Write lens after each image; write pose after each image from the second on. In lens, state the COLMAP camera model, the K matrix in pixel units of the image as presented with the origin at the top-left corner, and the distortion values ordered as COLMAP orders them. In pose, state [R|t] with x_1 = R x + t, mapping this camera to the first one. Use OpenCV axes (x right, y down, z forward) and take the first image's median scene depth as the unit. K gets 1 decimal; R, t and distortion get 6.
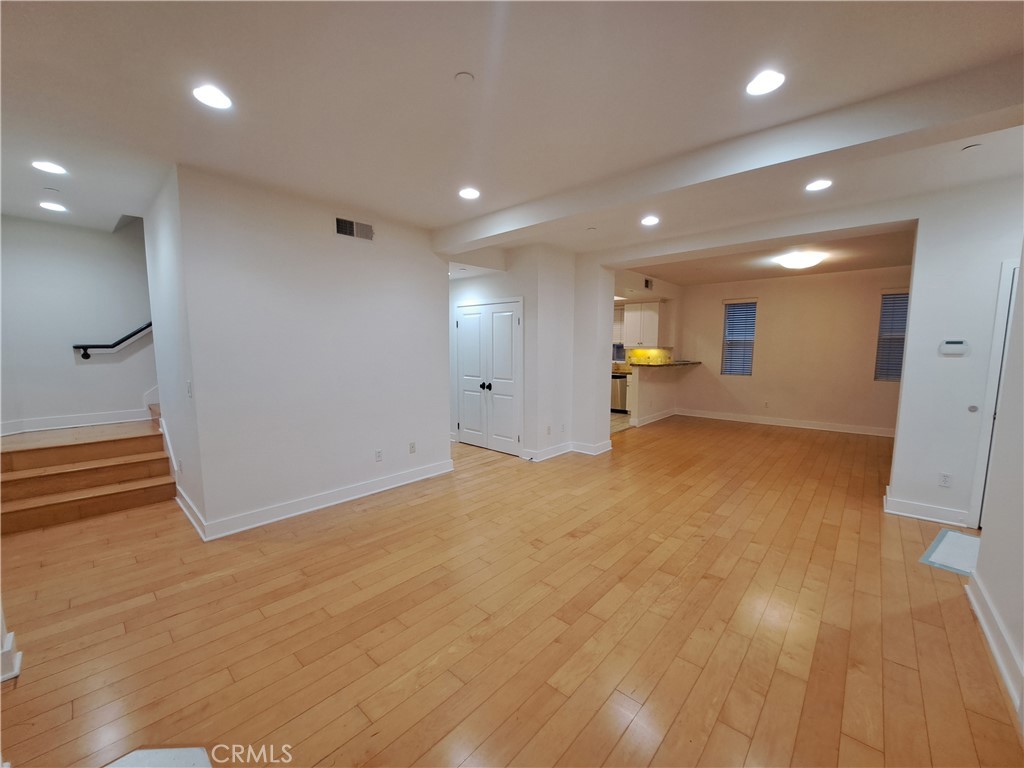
lens RADIAL K [[403.8, 0, 518.2], [0, 403.8, 388.4], [0, 0, 1]] dist [-0.016466, -0.000280]
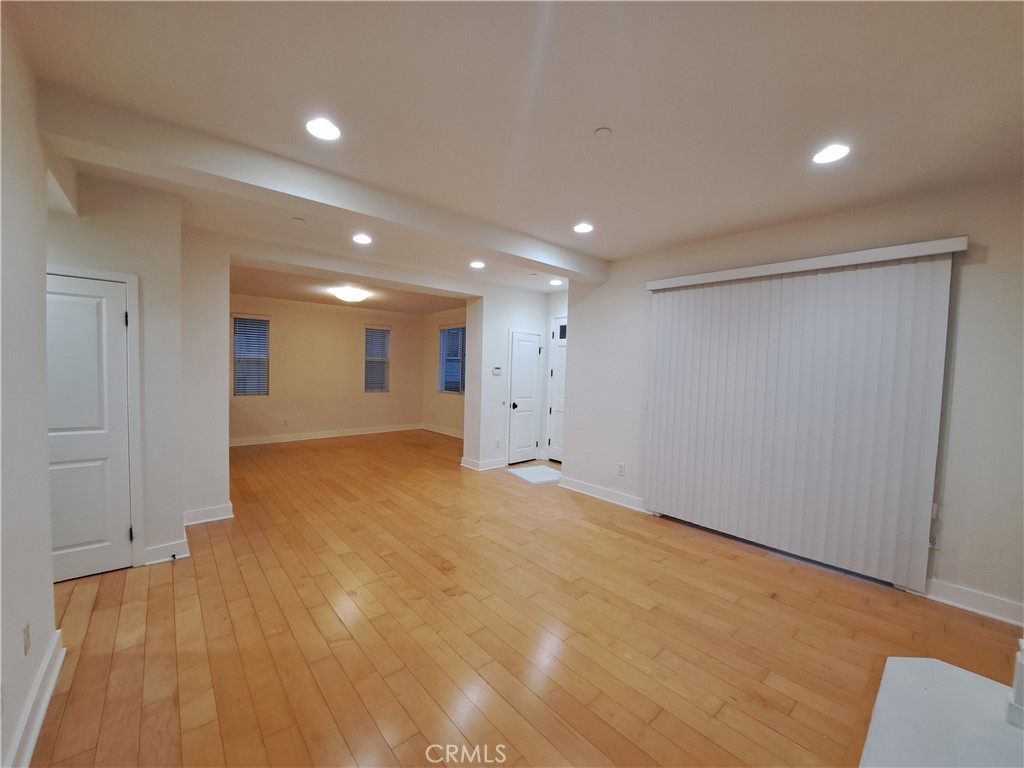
lens RADIAL K [[403.8, 0, 518.2], [0, 403.8, 388.4], [0, 0, 1]] dist [-0.016466, -0.000280]
pose [[0.123176, -0.043508, 0.991431, -0.562870], [0.080234, 0.996205, 0.033749, -0.057993], [-0.989136, 0.075389, 0.126200, 0.501184]]
